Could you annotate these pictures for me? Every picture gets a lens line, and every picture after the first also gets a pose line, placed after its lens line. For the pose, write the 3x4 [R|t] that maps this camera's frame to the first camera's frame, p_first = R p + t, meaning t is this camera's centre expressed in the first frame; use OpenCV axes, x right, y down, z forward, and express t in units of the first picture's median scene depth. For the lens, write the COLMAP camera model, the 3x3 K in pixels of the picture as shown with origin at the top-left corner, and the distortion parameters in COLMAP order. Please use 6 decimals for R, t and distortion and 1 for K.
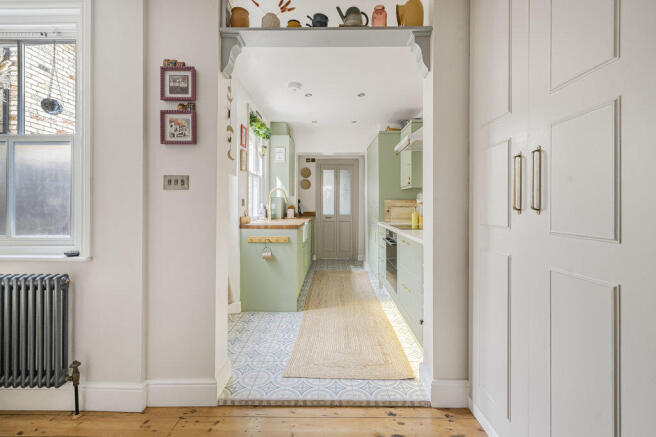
lens RADIAL K [[290.9, 0, 328.0], [0, 290.9, 209.1], [0, 0, 1]] dist [0.001599, 0.000307]
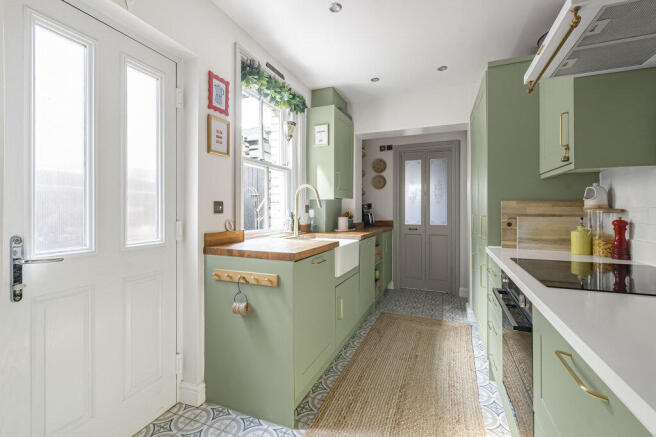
lens RADIAL K [[290.9, 0, 328.0], [0, 290.9, 209.1], [0, 0, 1]] dist [0.001599, 0.000307]
pose [[0.932126, -0.001868, -0.362130, 0.088683], [-0.004136, 0.999867, -0.015803, -0.008518], [0.362111, 0.016228, 0.931994, 0.385817]]
